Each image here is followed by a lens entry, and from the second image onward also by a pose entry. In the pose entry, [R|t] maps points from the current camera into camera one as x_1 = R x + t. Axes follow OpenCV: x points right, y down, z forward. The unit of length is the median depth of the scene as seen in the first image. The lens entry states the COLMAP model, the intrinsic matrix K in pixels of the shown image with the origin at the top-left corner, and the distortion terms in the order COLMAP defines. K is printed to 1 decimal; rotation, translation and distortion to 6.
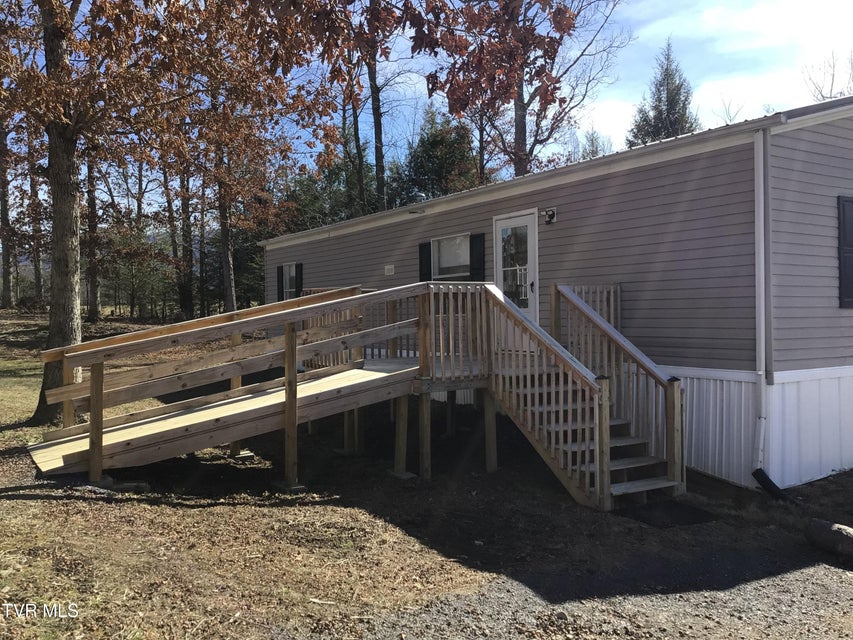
lens RADIAL K [[773.6, 0, 426.5], [0, 773.6, 320.0], [0, 0, 1]] dist [0.120337, -0.204302]
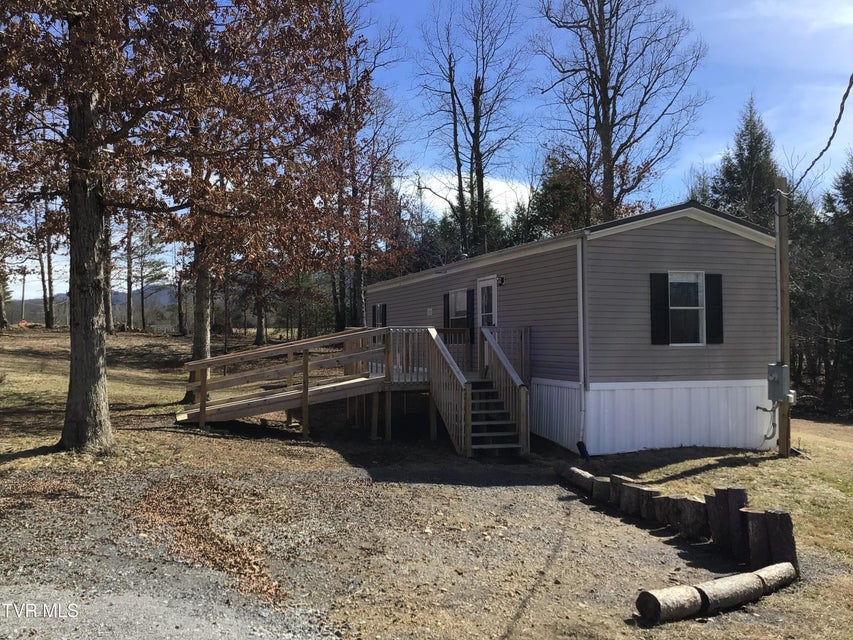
lens RADIAL K [[773.6, 0, 426.5], [0, 773.6, 320.0], [0, 0, 1]] dist [0.120337, -0.204302]
pose [[0.975199, 0.005117, -0.221270, 0.429322], [-0.012103, 0.999470, -0.030229, -0.011411], [0.220998, 0.032158, 0.974744, -0.614025]]
